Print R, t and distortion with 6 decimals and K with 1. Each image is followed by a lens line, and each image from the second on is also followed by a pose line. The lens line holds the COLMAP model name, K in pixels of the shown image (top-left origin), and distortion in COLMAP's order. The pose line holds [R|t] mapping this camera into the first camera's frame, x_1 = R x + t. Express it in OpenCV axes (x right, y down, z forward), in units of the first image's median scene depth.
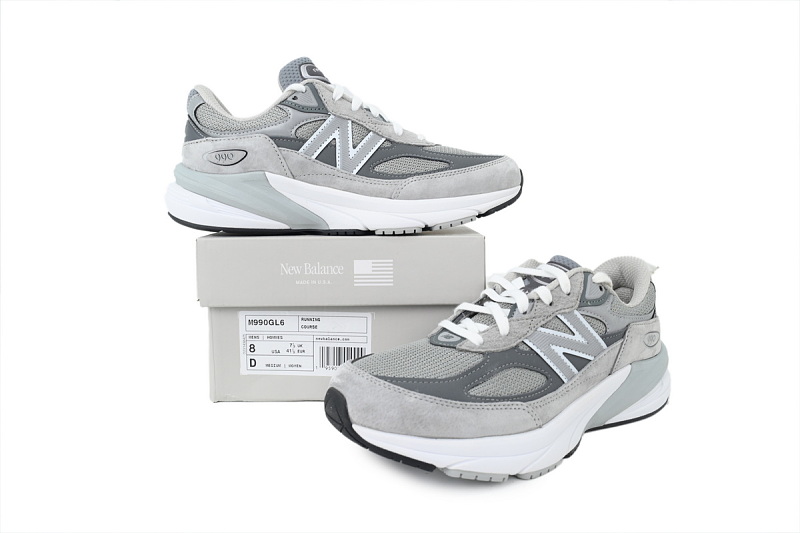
lens RADIAL K [[562.3, 0, 400.0], [0, 562.3, 266.5], [0, 0, 1]] dist [-0.001897, -0.000282]
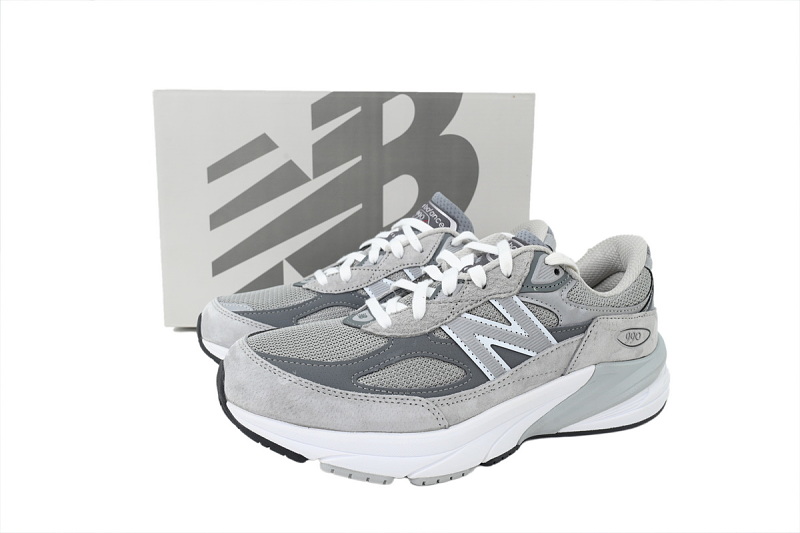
lens RADIAL K [[562.3, 0, 400.0], [0, 562.3, 266.5], [0, 0, 1]] dist [-0.001897, -0.000282]
pose [[0.970811, 0.055012, -0.233450, 0.349032], [-0.041495, 0.997187, 0.062426, -0.011832], [0.236227, -0.050917, 0.970363, 0.149654]]
